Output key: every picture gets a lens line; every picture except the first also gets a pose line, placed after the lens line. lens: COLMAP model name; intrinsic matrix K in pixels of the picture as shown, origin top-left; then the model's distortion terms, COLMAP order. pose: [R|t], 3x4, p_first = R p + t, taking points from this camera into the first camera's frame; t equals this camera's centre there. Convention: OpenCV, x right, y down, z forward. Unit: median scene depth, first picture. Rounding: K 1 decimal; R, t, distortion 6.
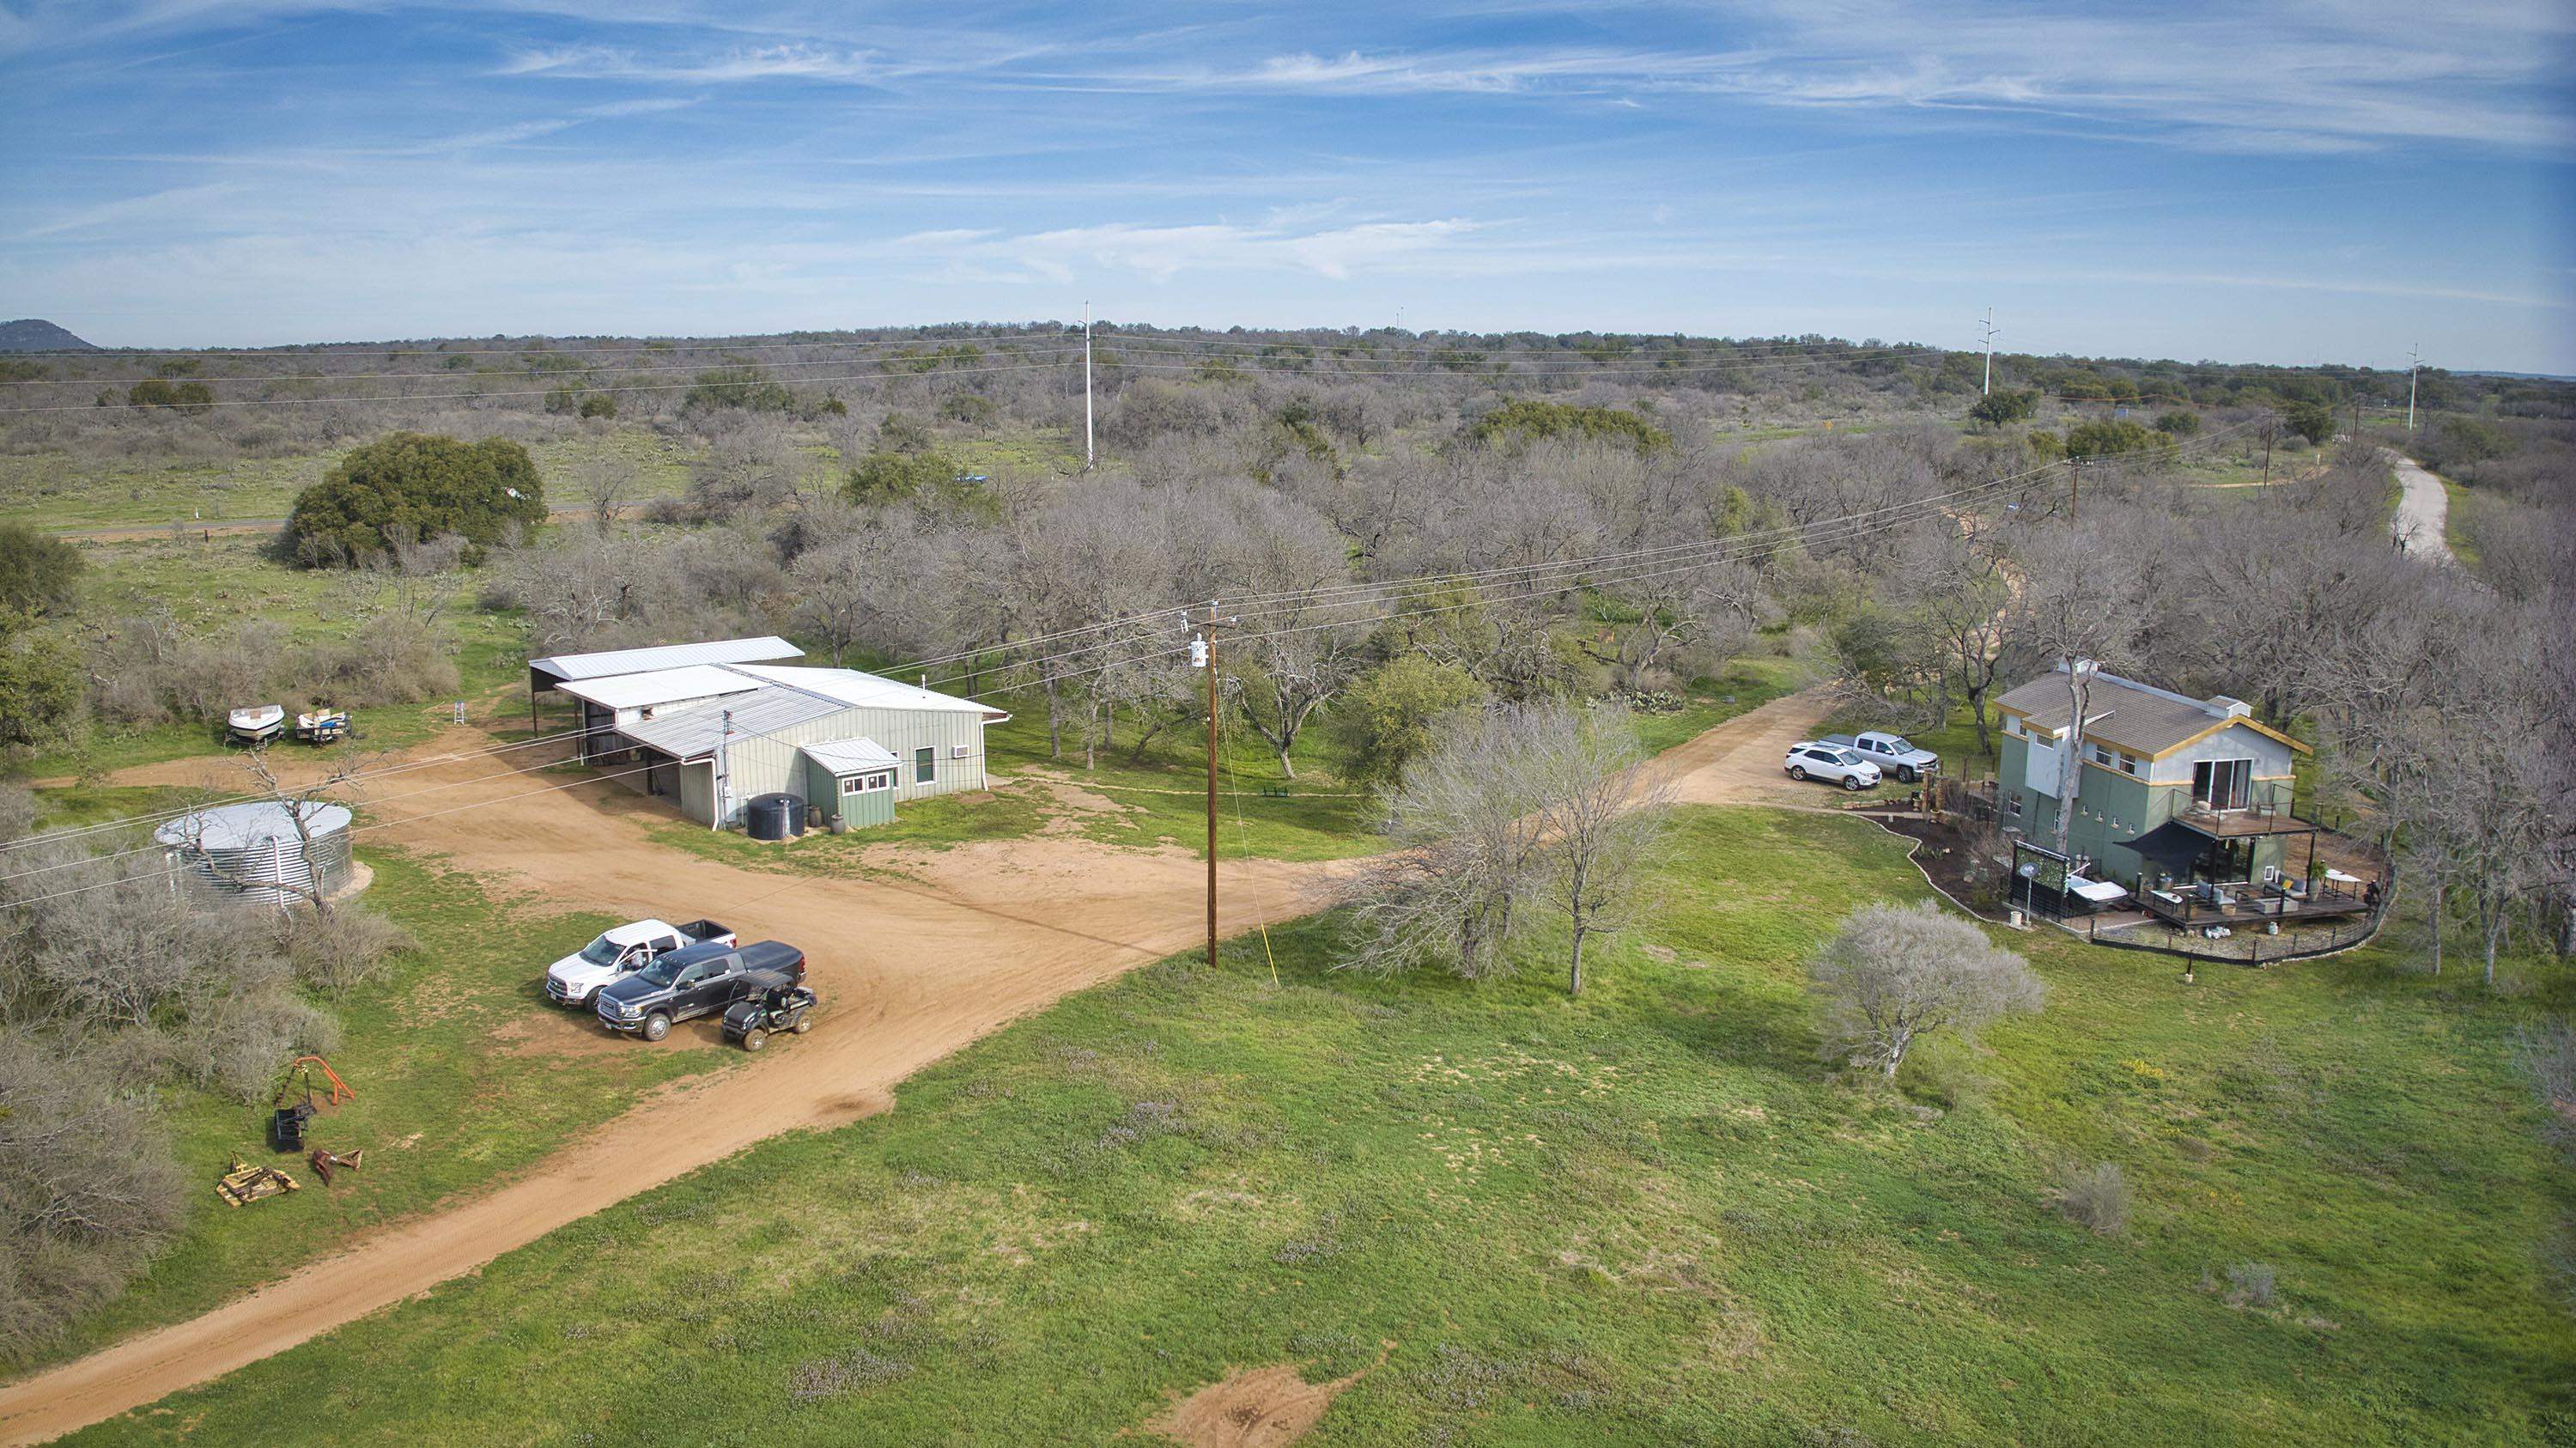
lens RADIAL K [[1811.2, 0, 1288.0], [0, 1811.2, 724.0], [0, 0, 1]] dist [0.001010, 0.000059]
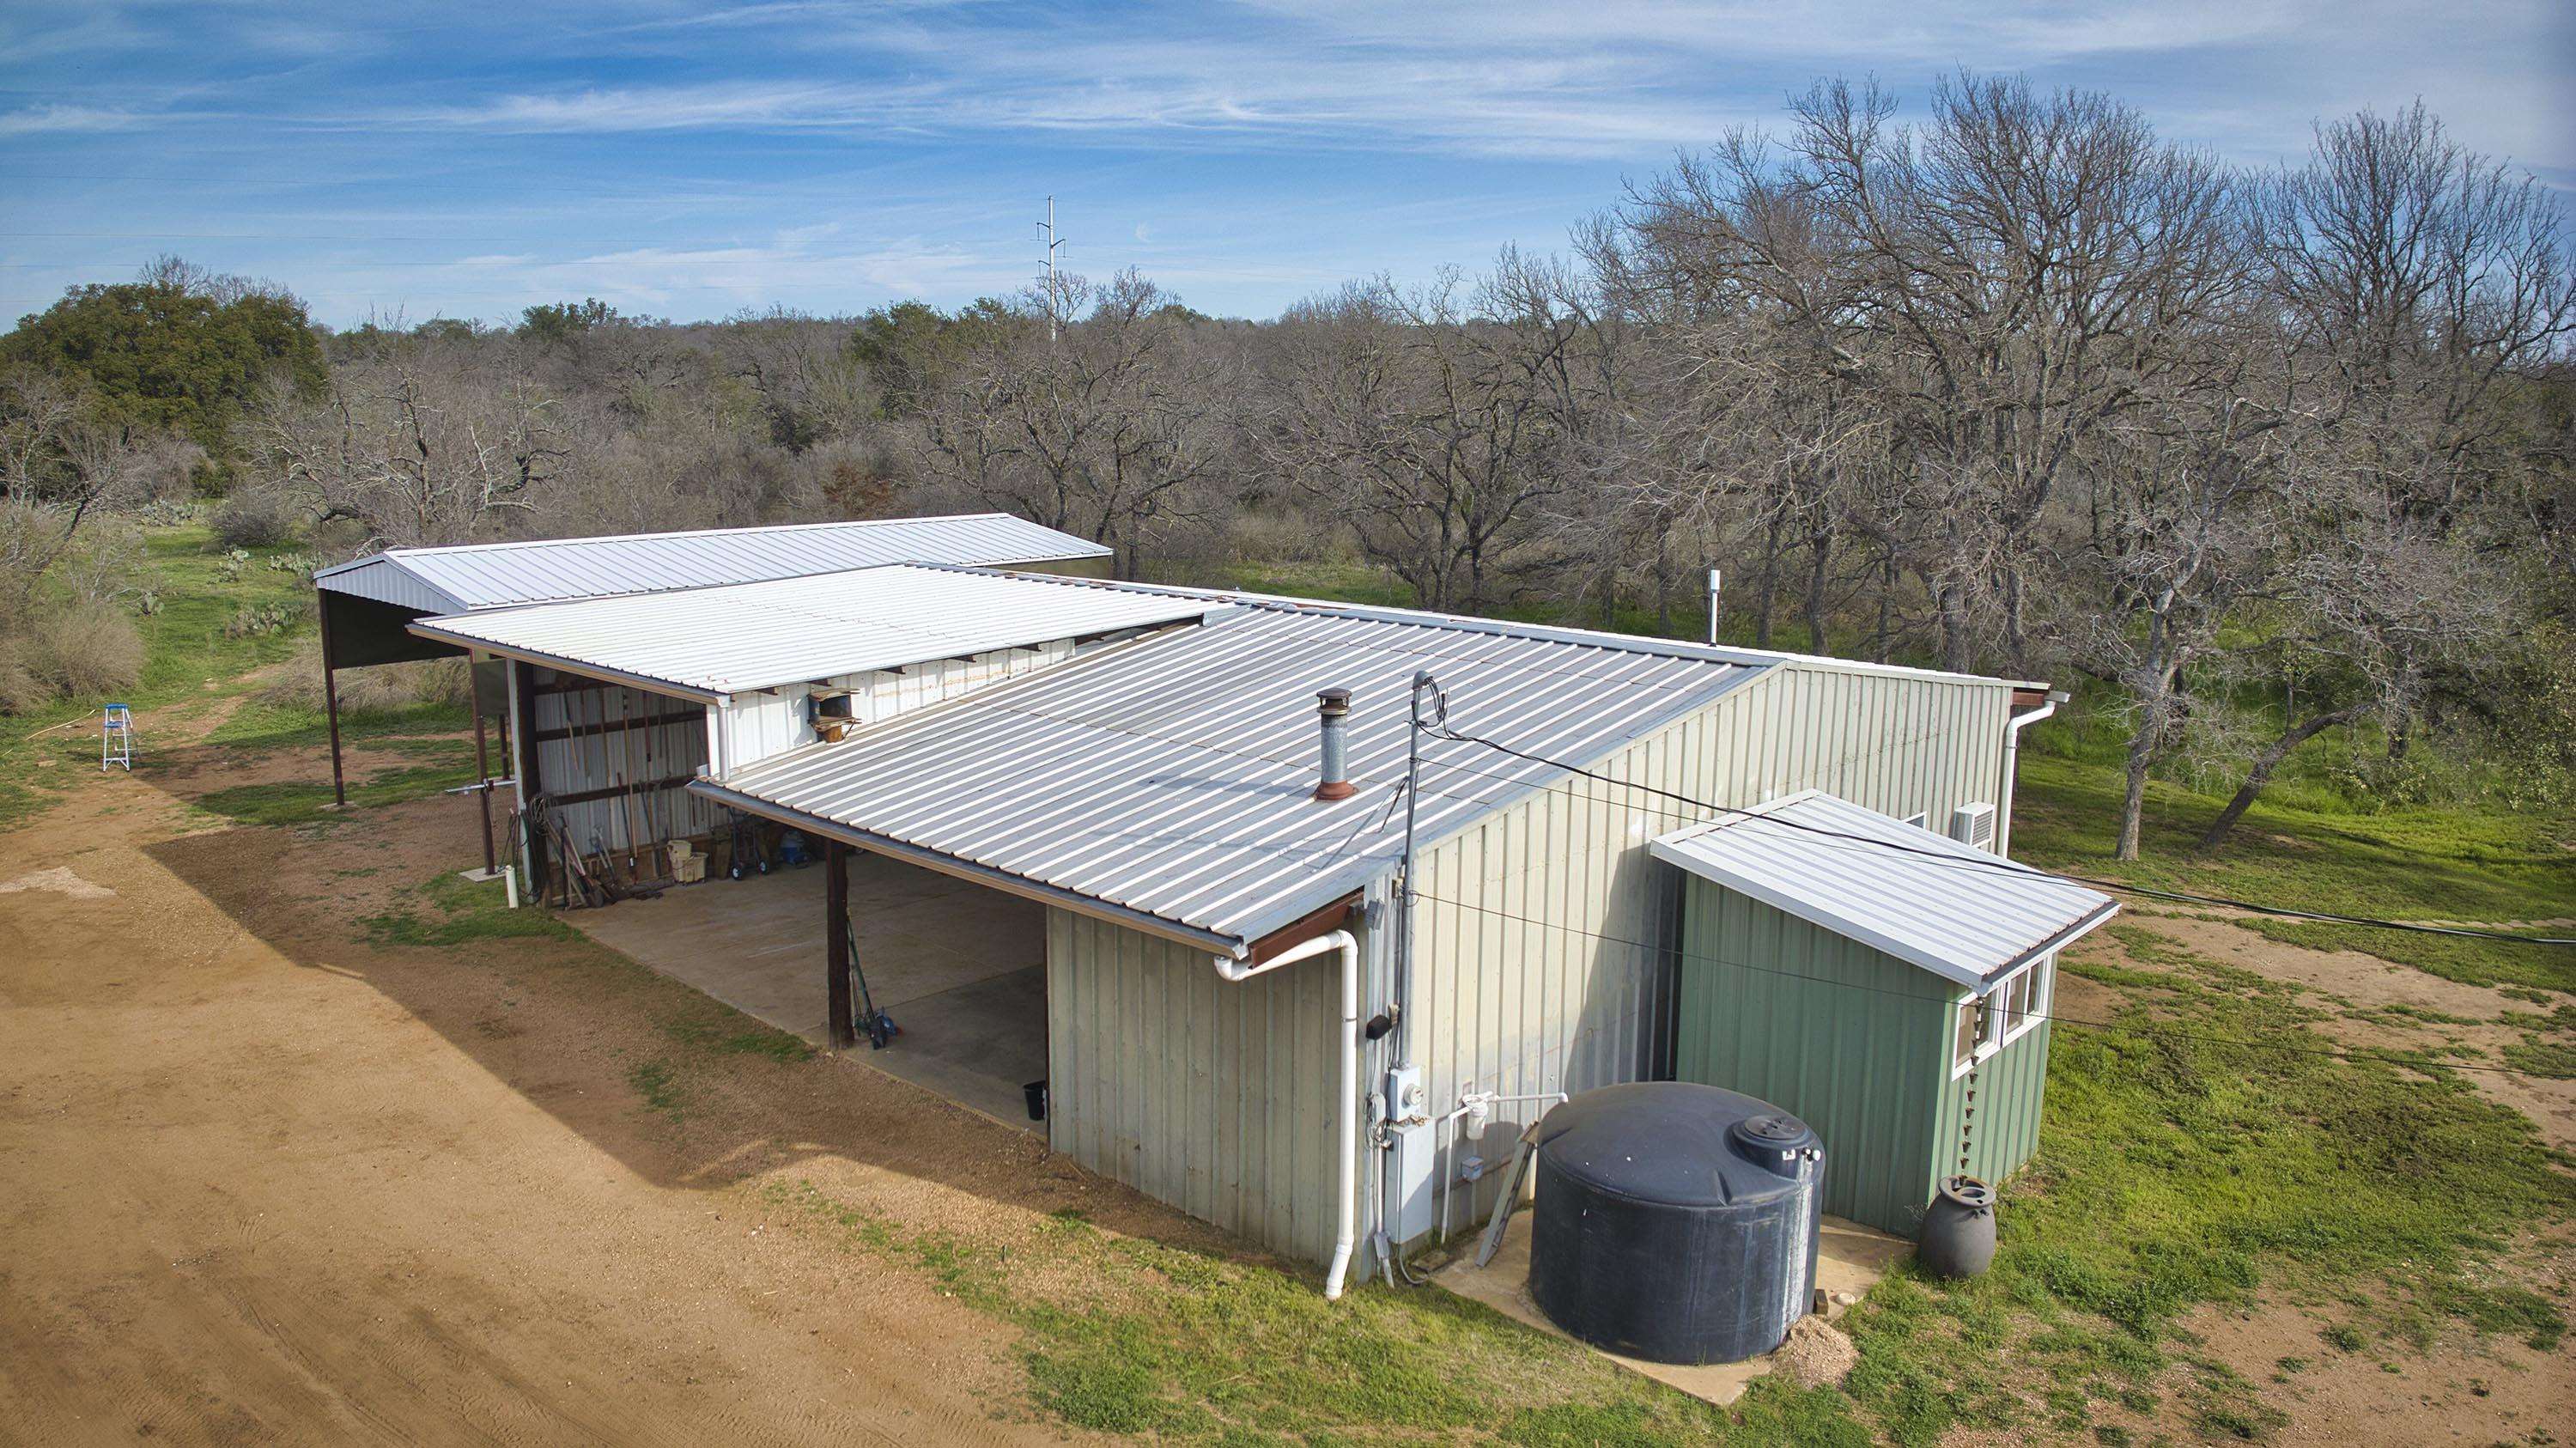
lens RADIAL K [[1769.0, 0, 1288.0], [0, 1769.0, 724.0], [0, 0, 1]] dist [-0.001860, -0.074084]
pose [[0.993673, -0.024755, 0.109546, -0.272345], [0.025431, 0.999665, -0.004775, -0.001542], [-0.109391, 0.007531, 0.993970, 0.648270]]
